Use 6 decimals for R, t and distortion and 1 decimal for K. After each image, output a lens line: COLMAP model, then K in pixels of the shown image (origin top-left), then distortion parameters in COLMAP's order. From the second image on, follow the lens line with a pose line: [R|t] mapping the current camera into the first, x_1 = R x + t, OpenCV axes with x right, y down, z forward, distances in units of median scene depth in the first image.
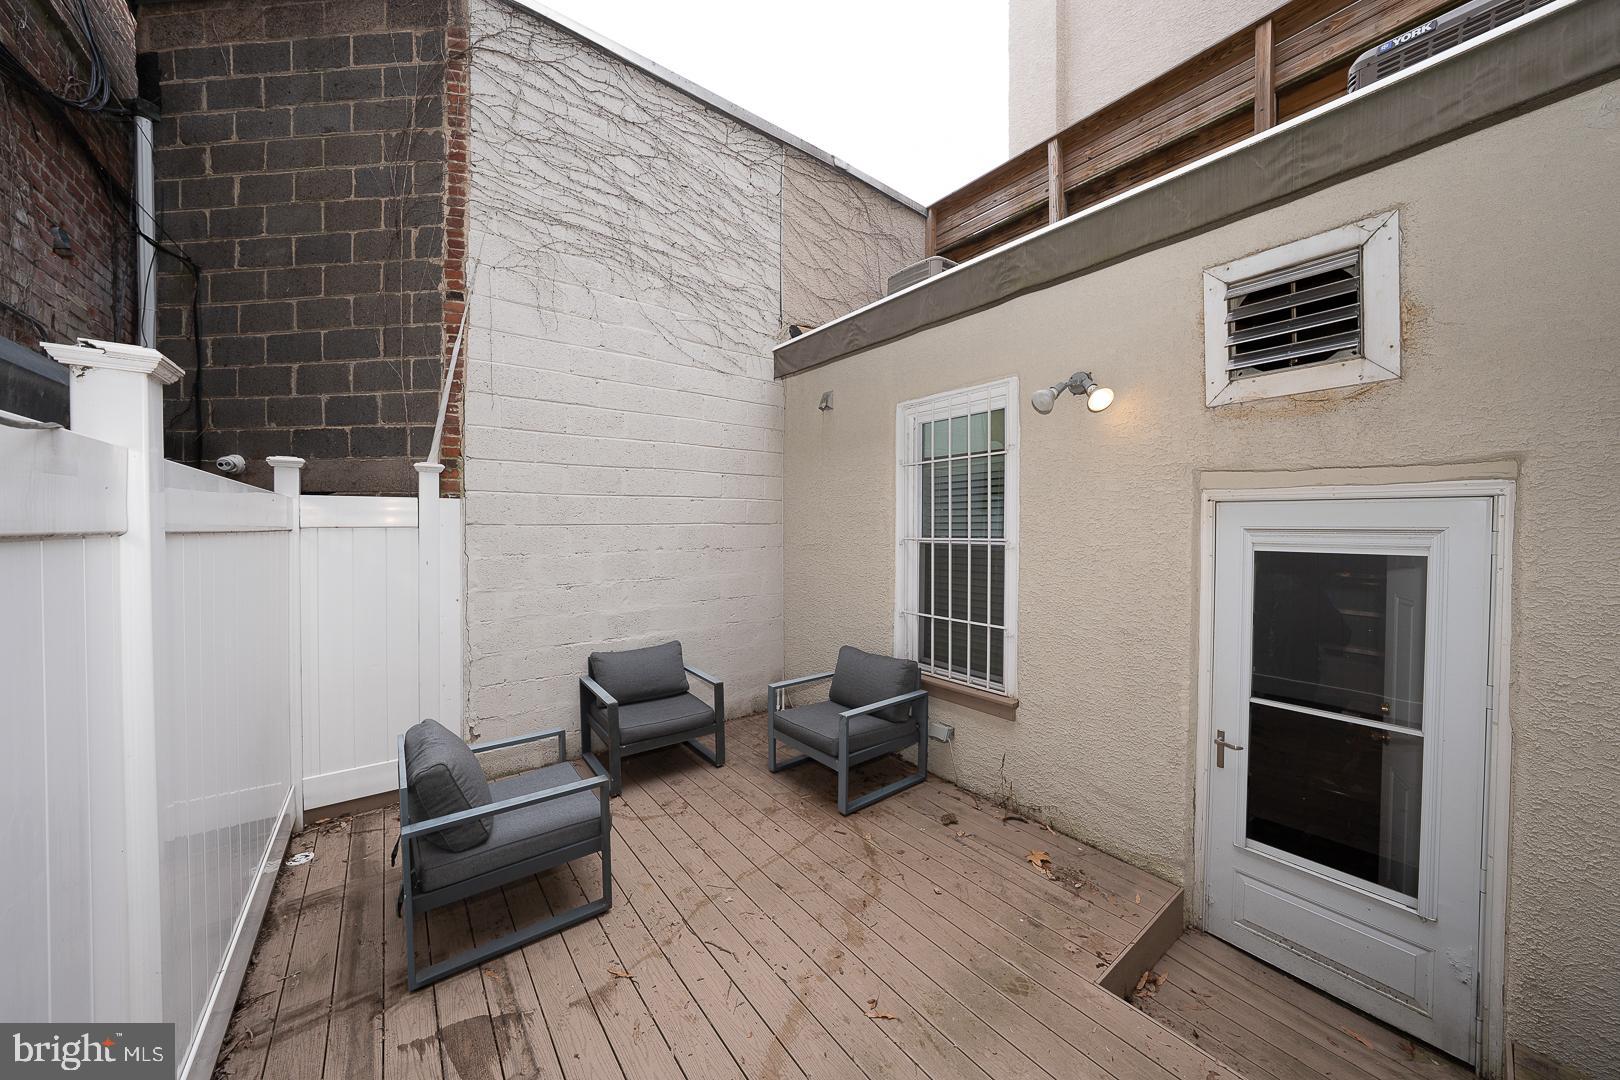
lens RADIAL K [[555.8, 0, 813.4], [0, 555.8, 534.0], [0, 0, 1]] dist [-0.016838, 0.000522]
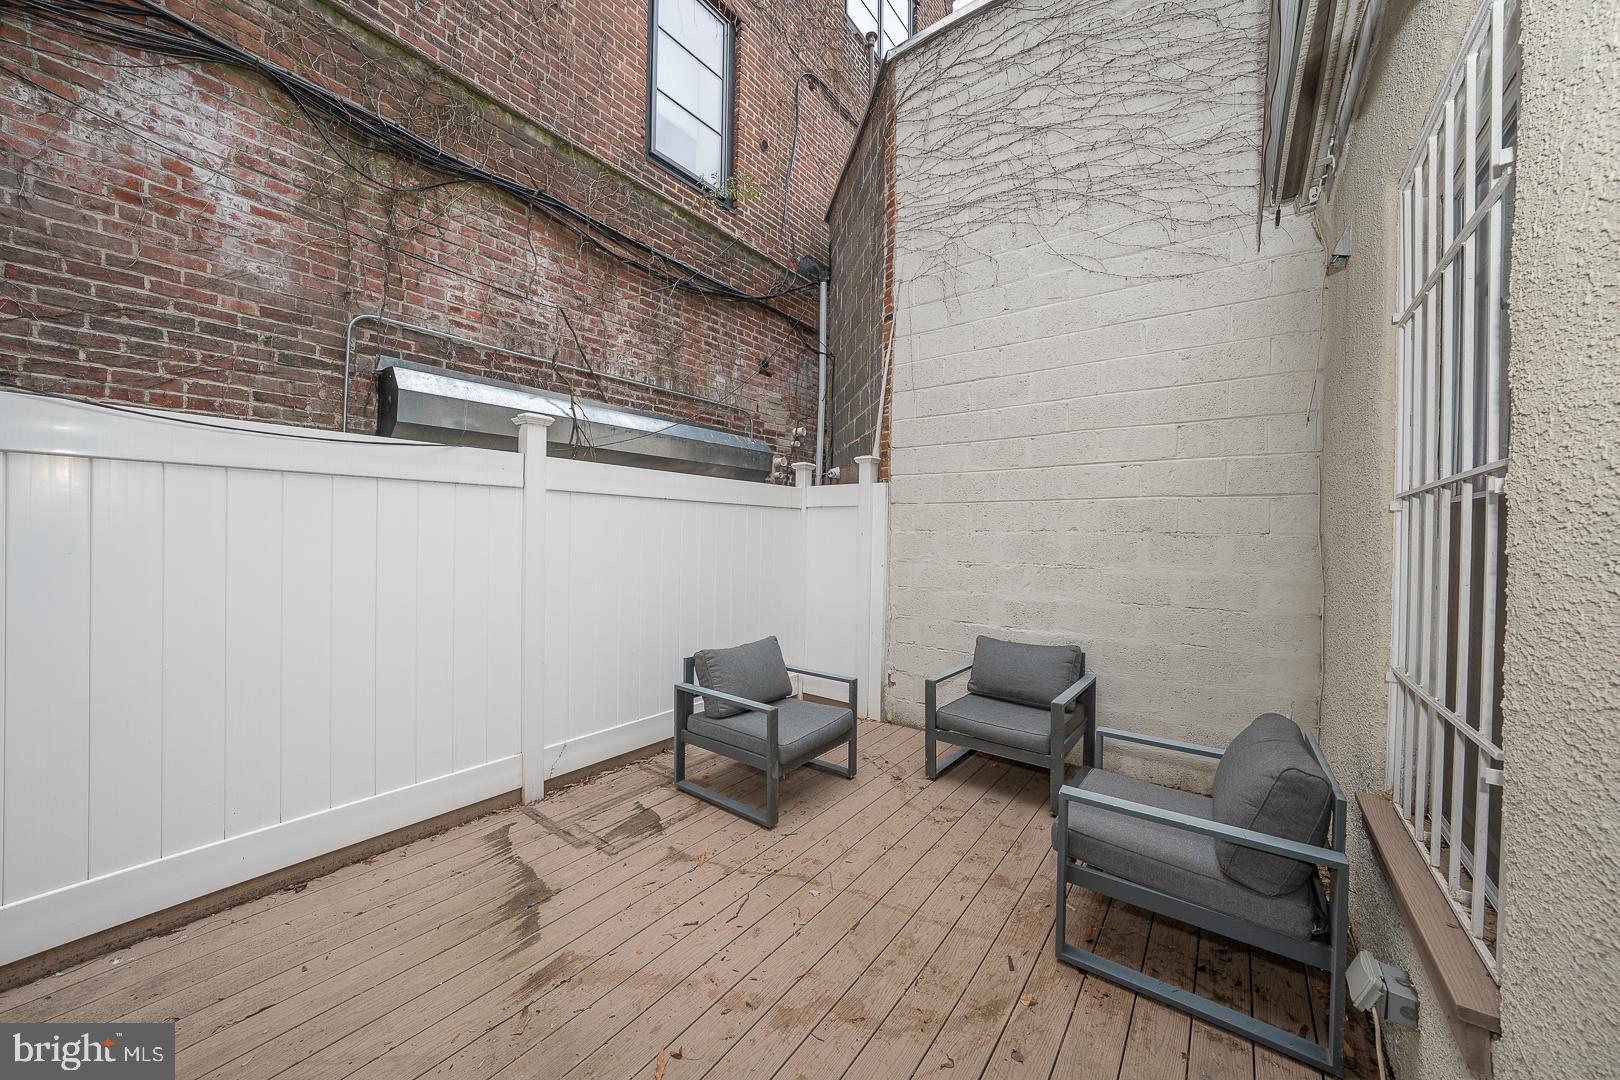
lens RADIAL K [[555.8, 0, 812.3], [0, 555.8, 534.7], [0, 0, 1]] dist [-0.016838, 0.000522]
pose [[0.261774, 0.003634, -0.965122, 0.497671], [-0.033168, 0.999436, -0.005233, 0.062561], [0.964559, 0.033382, 0.261747, 0.523857]]
